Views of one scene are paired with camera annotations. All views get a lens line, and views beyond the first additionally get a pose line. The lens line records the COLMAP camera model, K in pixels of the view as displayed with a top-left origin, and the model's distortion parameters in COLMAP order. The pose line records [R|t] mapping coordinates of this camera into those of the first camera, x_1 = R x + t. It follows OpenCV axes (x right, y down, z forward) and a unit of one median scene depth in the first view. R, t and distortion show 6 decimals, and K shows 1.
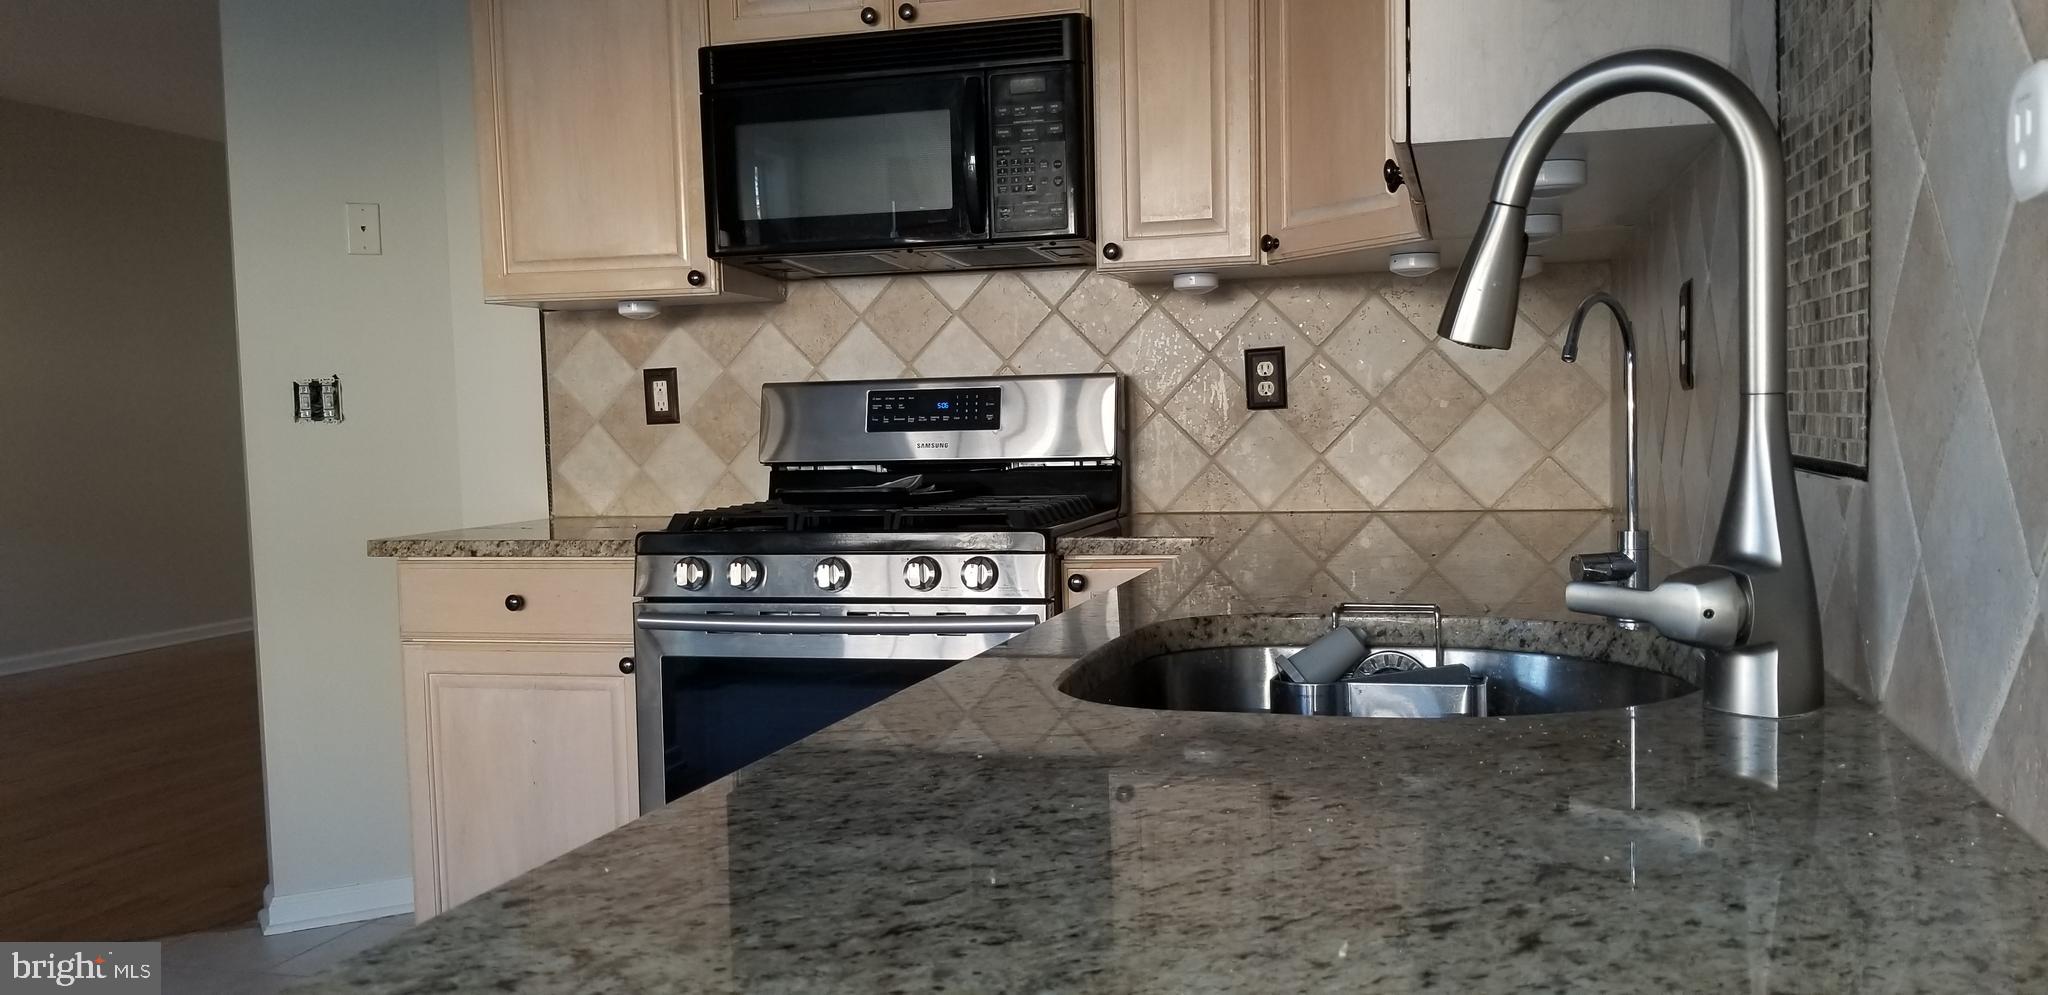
lens RADIAL K [[1592.9, 0, 1023.9], [0, 1592.9, 507.1], [0, 0, 1]] dist [0.126545, -0.220235]
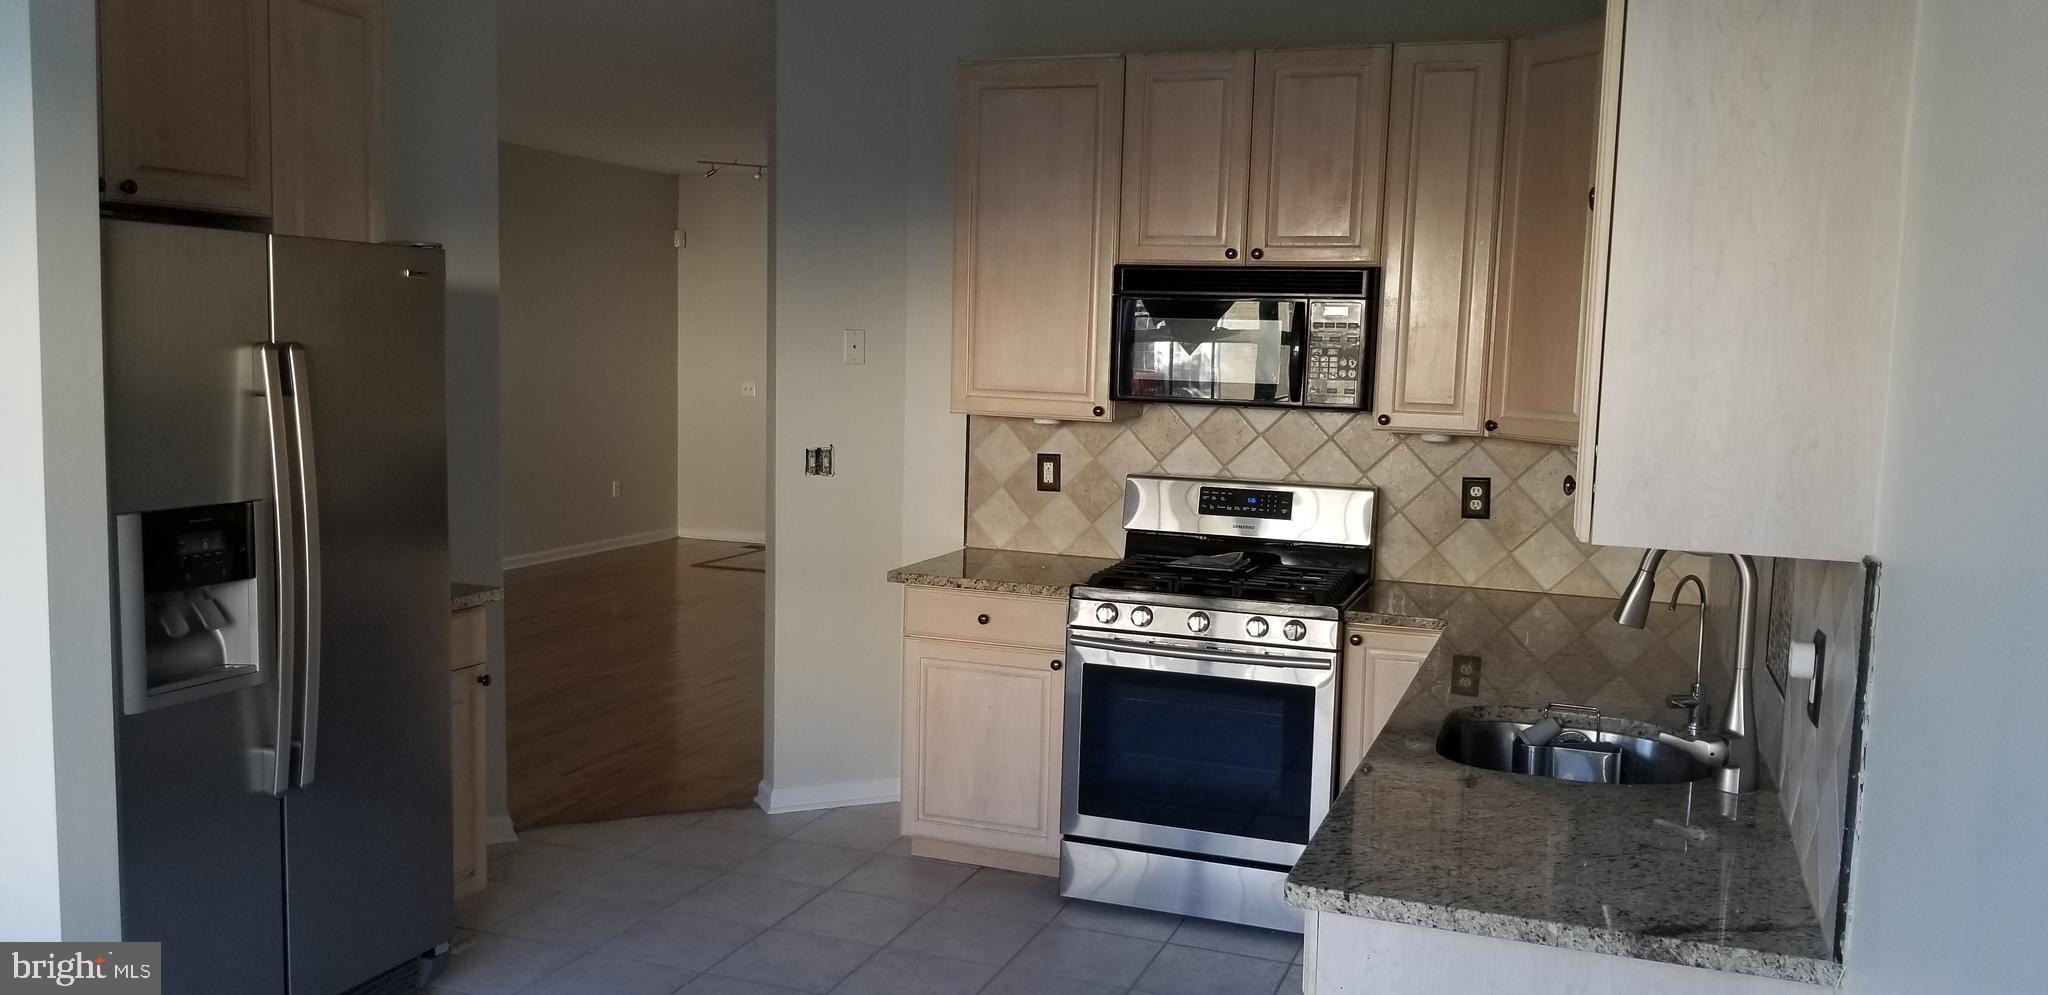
lens RADIAL K [[1580.3, 0, 1027.1], [0, 1580.3, 502.4], [0, 0, 1]] dist [0.130159, -0.212143]
pose [[0.995690, 0.061639, -0.069293, -0.161912], [-0.058585, 0.997256, 0.045265, -0.119989], [0.071893, -0.041010, 0.996569, -0.508166]]
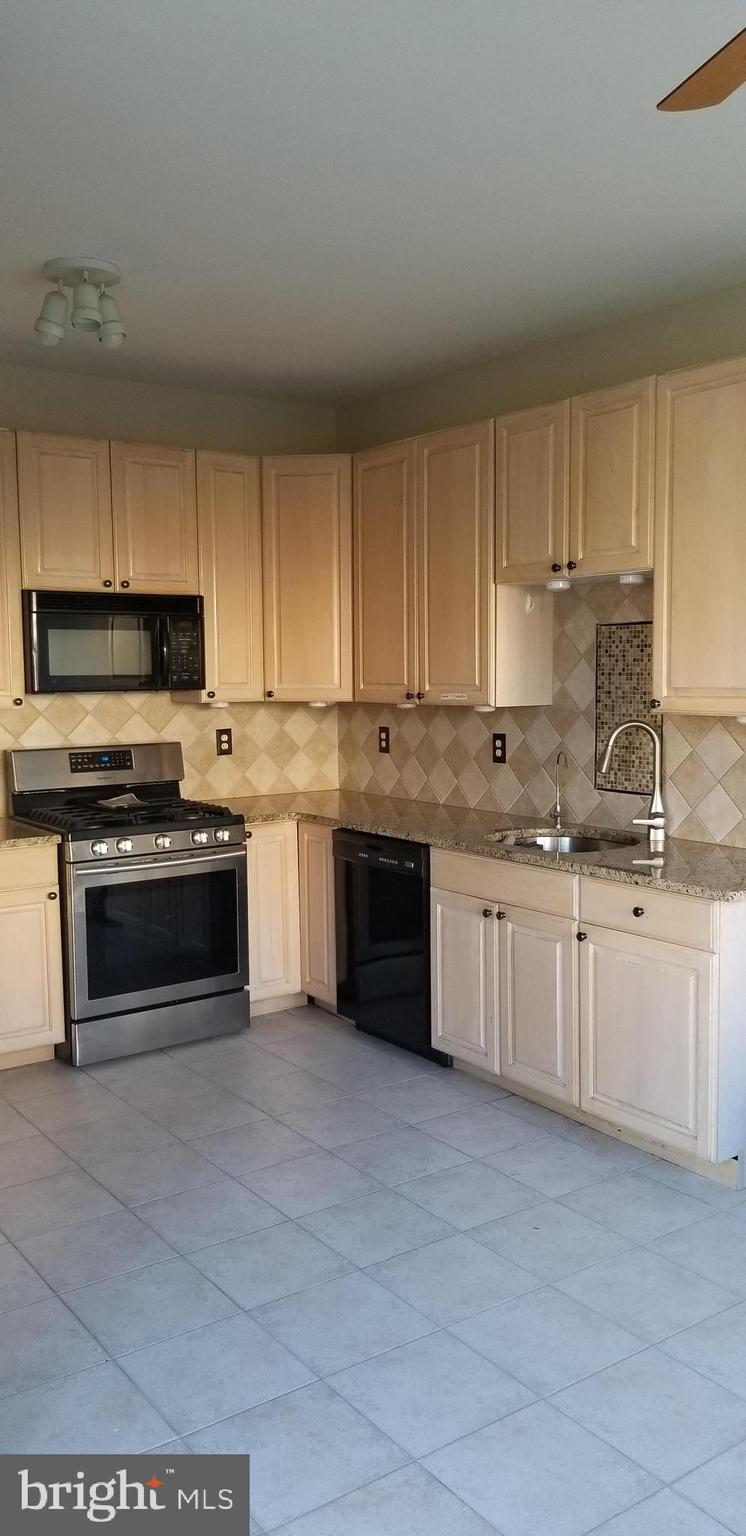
lens RADIAL K [[1169.2, 0, 359.0], [0, 1169.2, 773.1], [0, 0, 1]] dist [0.100501, -0.206912]
pose [[0.637754, -0.054853, 0.768284, -1.058132], [0.037152, 0.998491, 0.040449, -0.097904], [-0.769343, 0.002747, 0.638829, -0.255401]]
